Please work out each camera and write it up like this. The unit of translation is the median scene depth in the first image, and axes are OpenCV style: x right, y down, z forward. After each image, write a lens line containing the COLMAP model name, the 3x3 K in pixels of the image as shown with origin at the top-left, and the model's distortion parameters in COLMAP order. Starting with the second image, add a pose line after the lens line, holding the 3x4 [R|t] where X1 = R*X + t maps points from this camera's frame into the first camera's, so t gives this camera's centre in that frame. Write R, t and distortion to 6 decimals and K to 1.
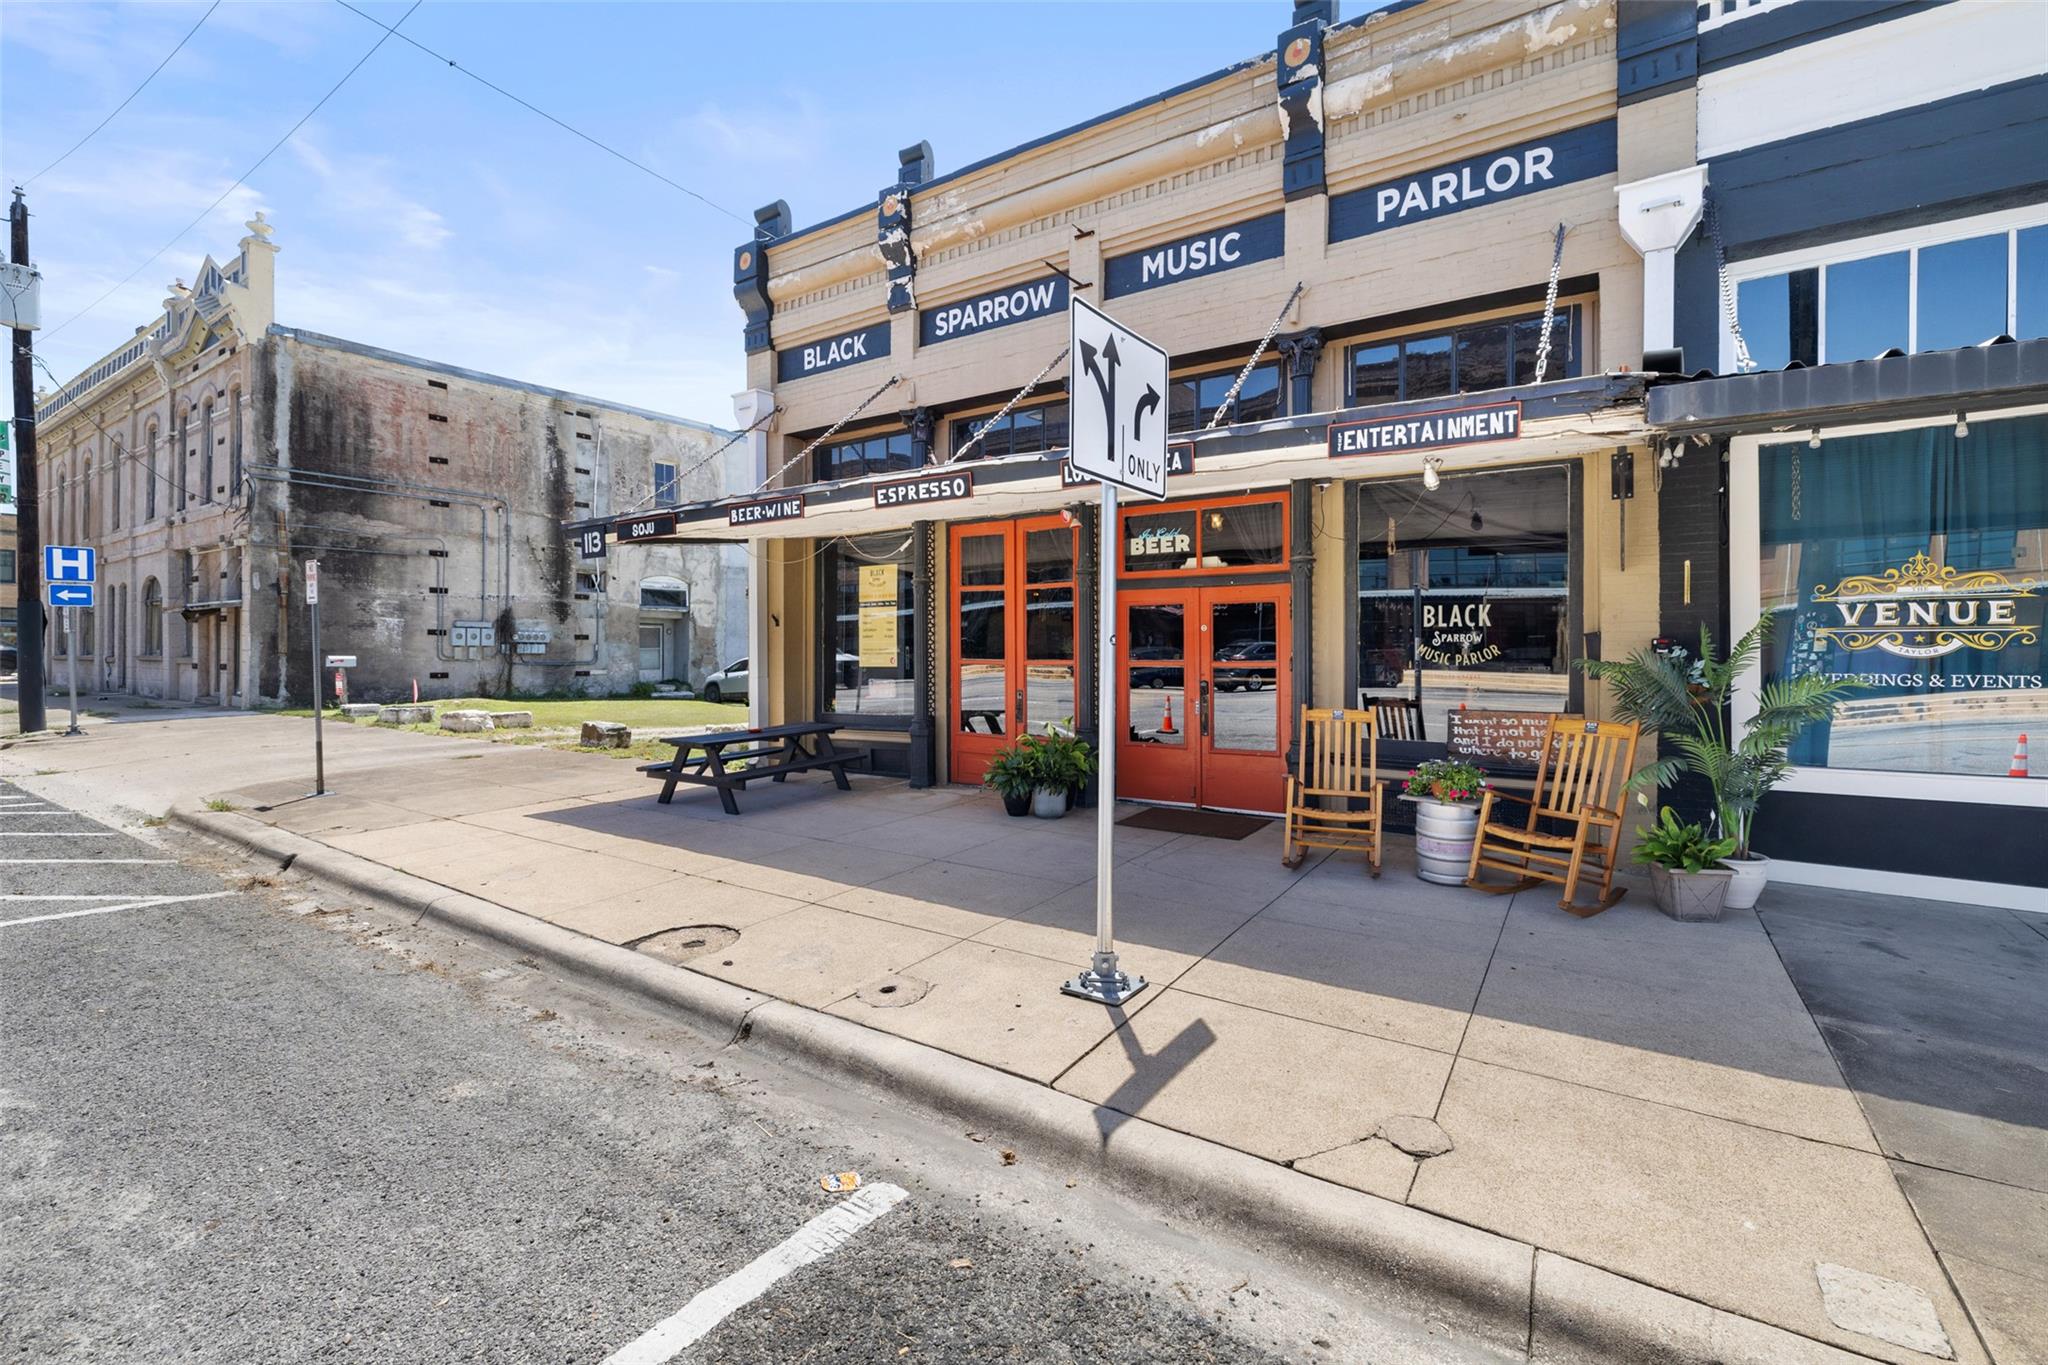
lens RADIAL K [[875.3, 0, 1018.4], [0, 875.3, 654.0], [0, 0, 1]] dist [-0.001587, 0.006297]
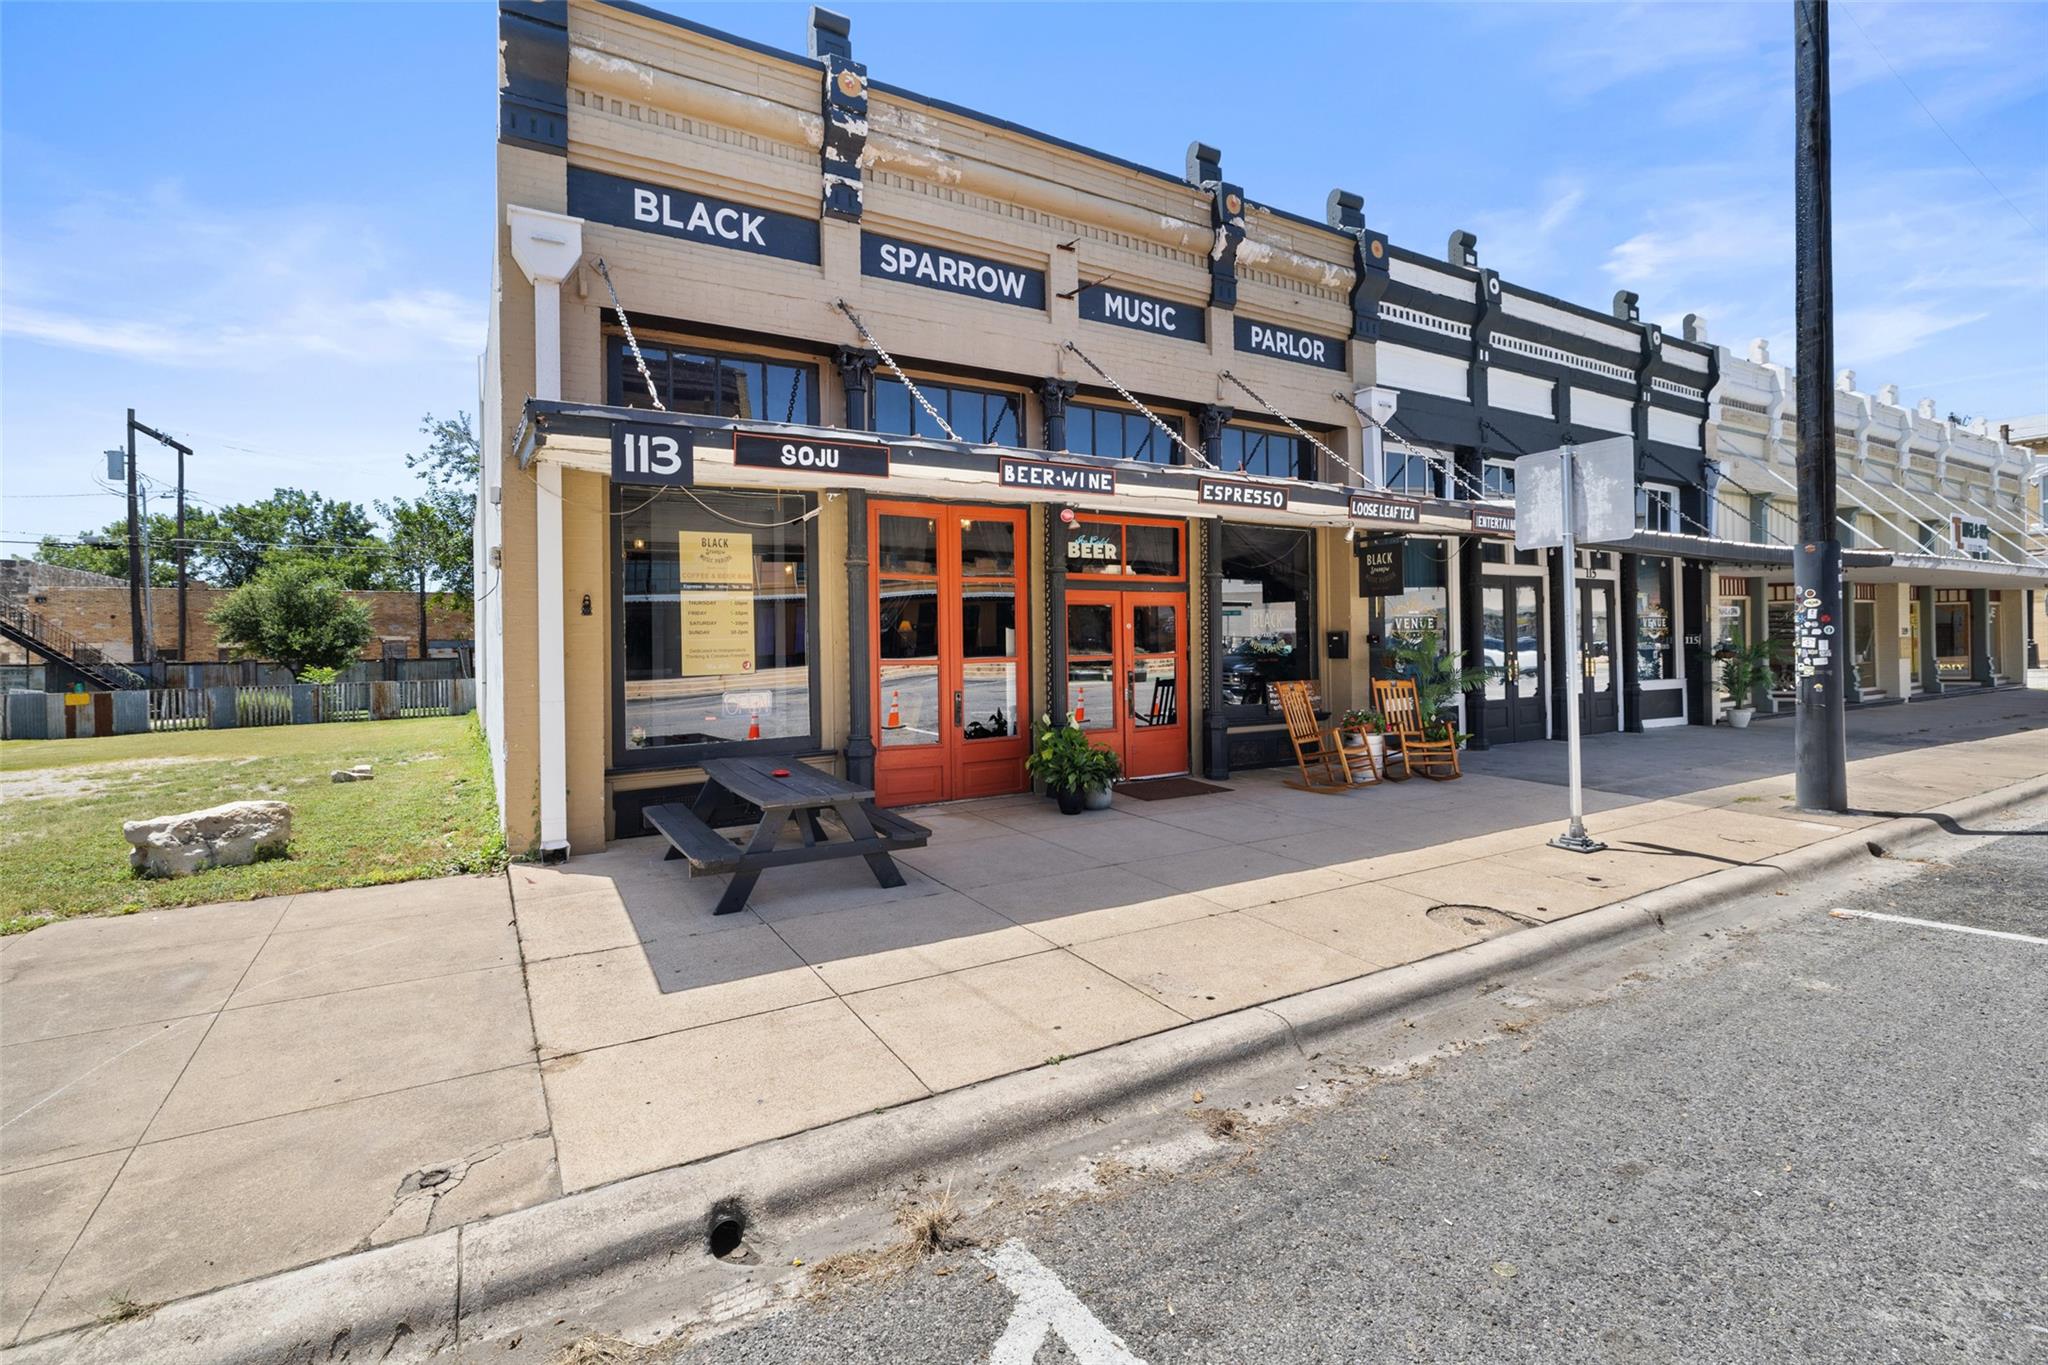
lens RADIAL K [[908.3, 0, 1019.7], [0, 908.3, 644.2], [0, 0, 1]] dist [-0.003196, 0.000067]
pose [[0.435113, -0.009775, 0.900323, -0.954527], [0.016350, 0.999862, 0.002954, -0.010800], [-0.900227, 0.013435, 0.435213, 0.602040]]
